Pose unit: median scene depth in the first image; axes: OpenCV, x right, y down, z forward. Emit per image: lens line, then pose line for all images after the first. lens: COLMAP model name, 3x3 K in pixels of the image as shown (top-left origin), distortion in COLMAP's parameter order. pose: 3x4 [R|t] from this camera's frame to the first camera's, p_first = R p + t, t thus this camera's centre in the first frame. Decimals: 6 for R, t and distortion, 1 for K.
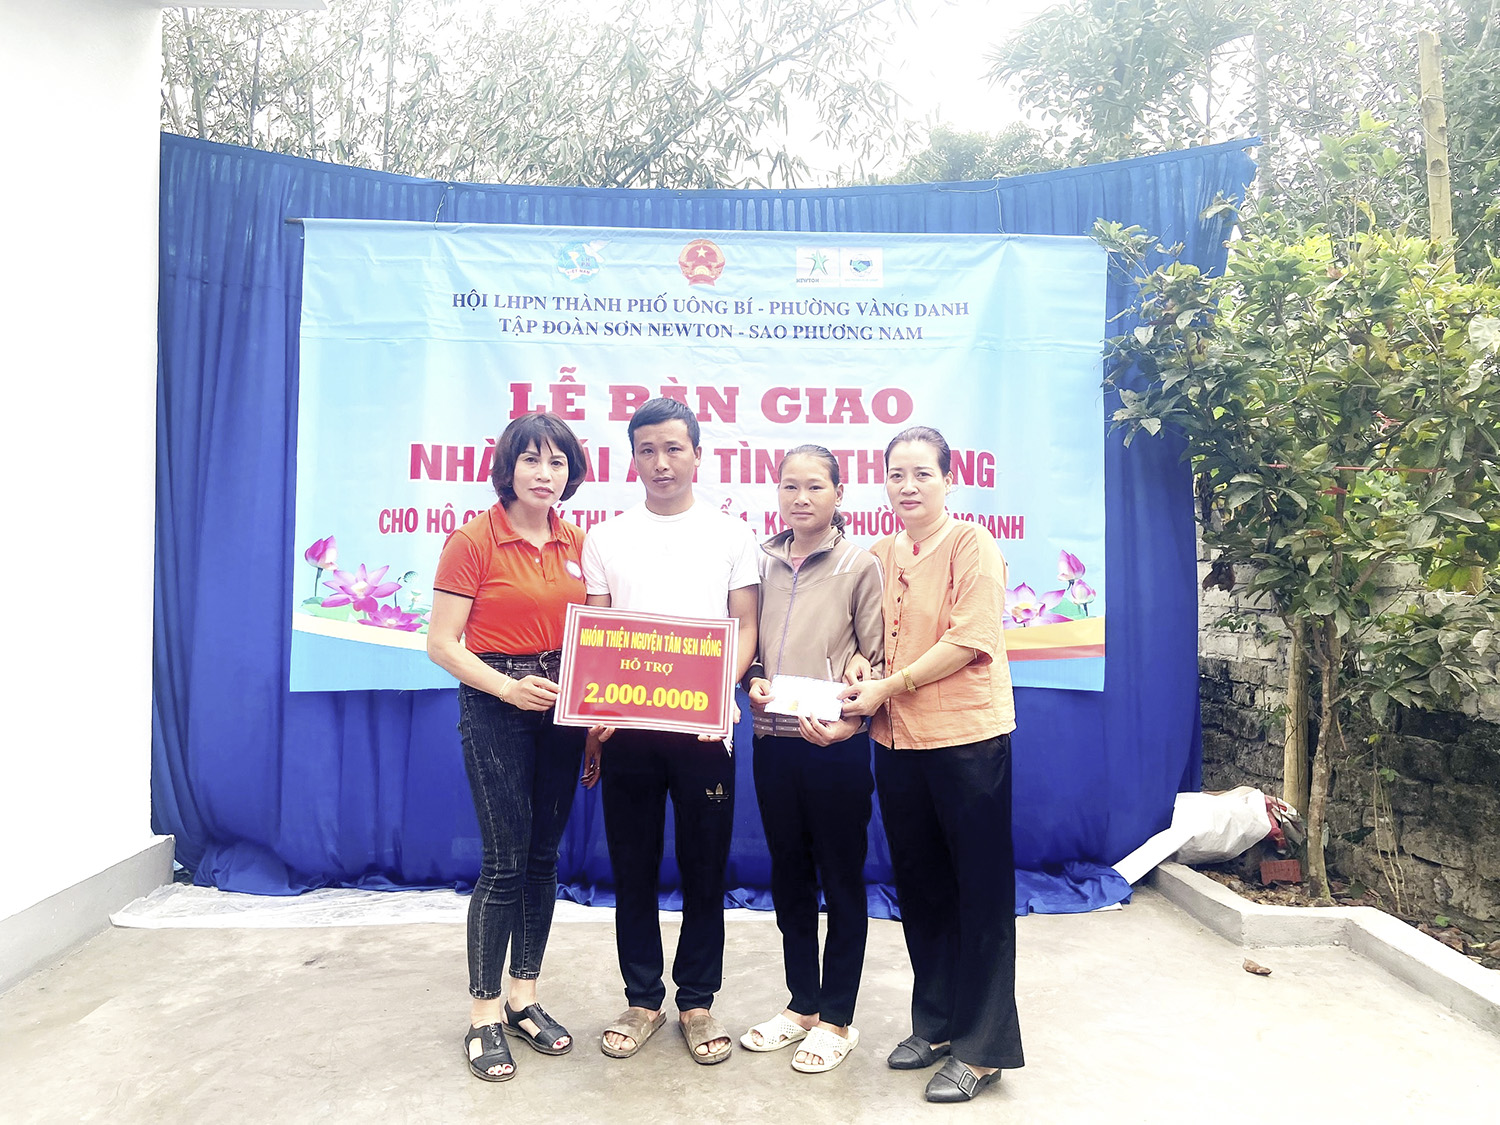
lens RADIAL K [[1167.0, 0, 748.7], [0, 1167.0, 573.9], [0, 0, 1]] dist [0.091592, -0.116151]
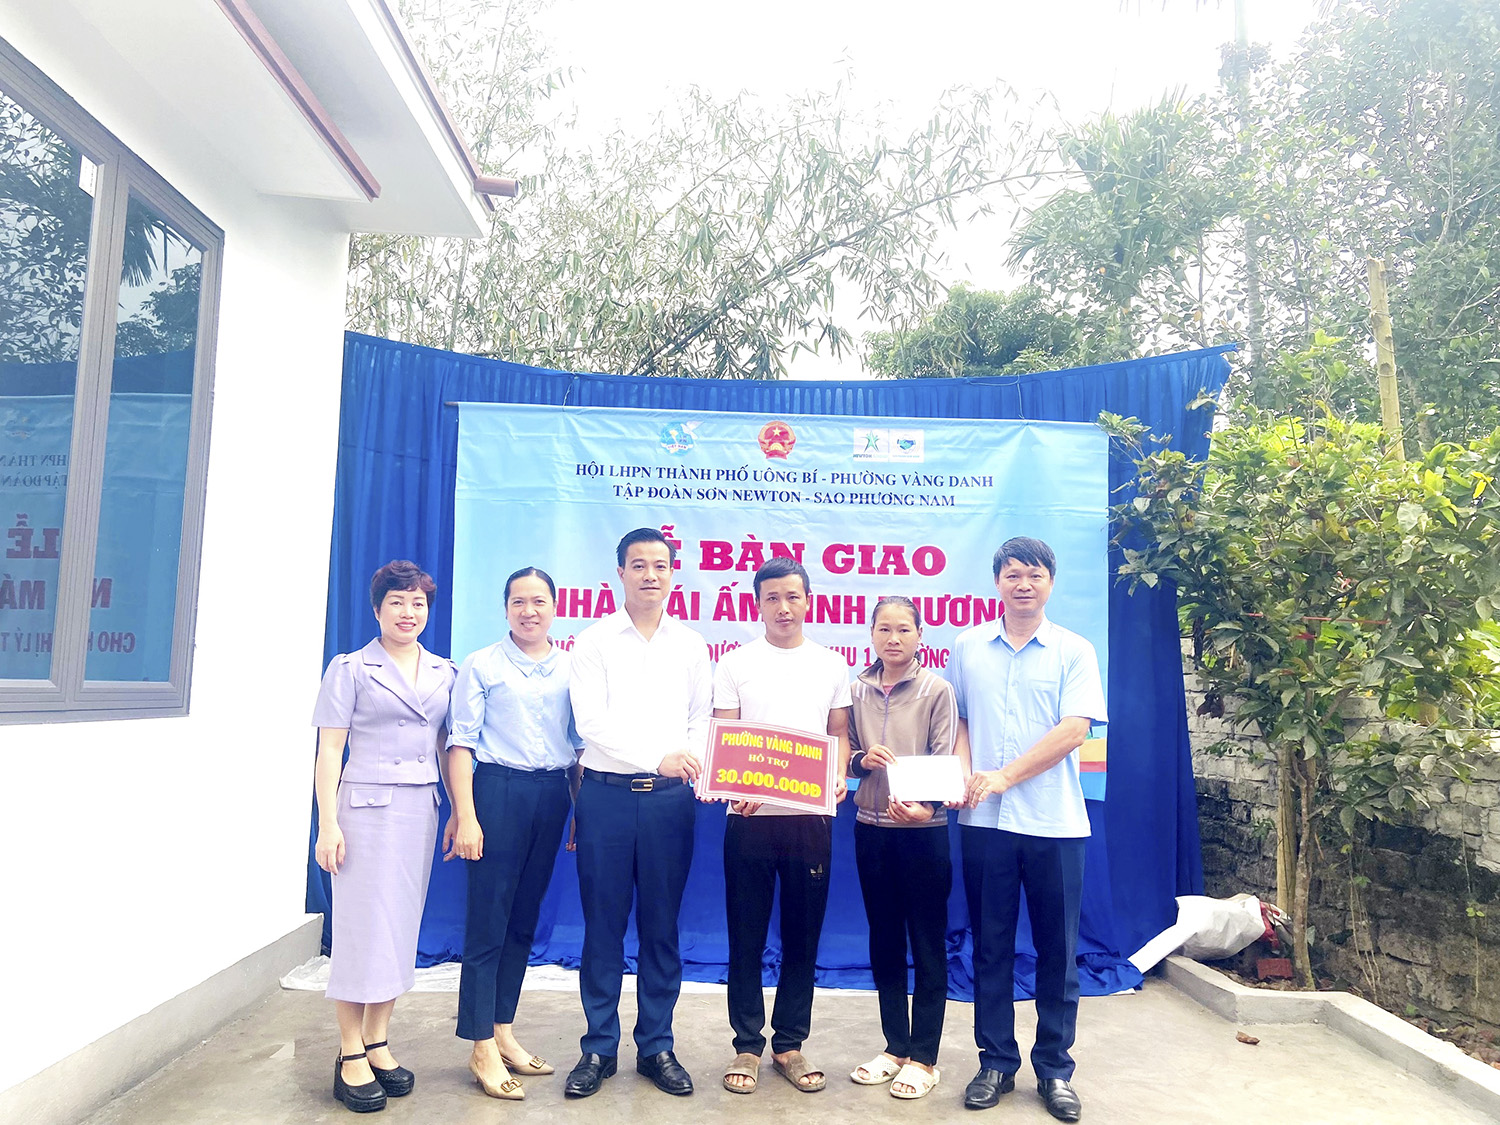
lens RADIAL K [[1170.6, 0, 750.0], [0, 1170.6, 562.5], [0, 0, 1]] dist [0.100282, -0.135288]
pose [[0.999840, 0.014980, -0.009739, -0.056151], [-0.015970, 0.993675, -0.111155, -0.001662], [0.008012, 0.111293, 0.993755, -0.207349]]
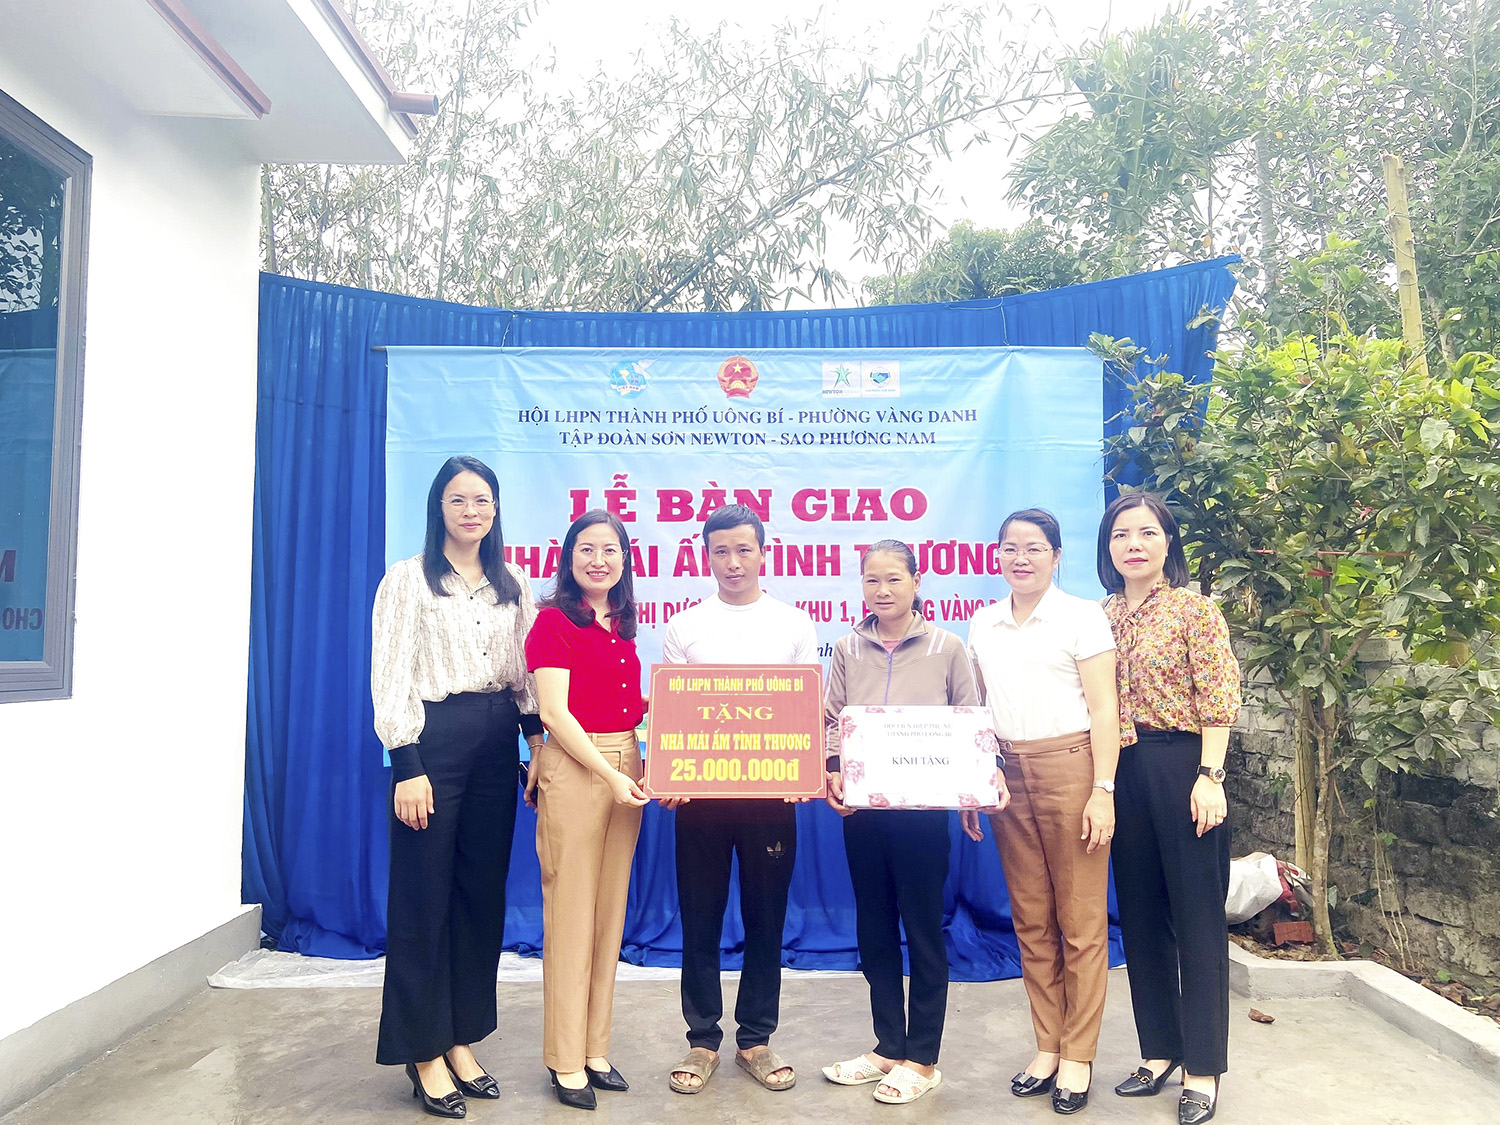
lens RADIAL K [[1170.6, 0, 750.0], [0, 1170.6, 562.5], [0, 0, 1]] dist [0.100282, -0.135288]
pose [[0.999528, -0.015746, -0.026394, -0.001470], [0.013641, 0.996851, -0.078111, -0.001382], [0.027540, 0.077714, 0.996595, -0.106196]]
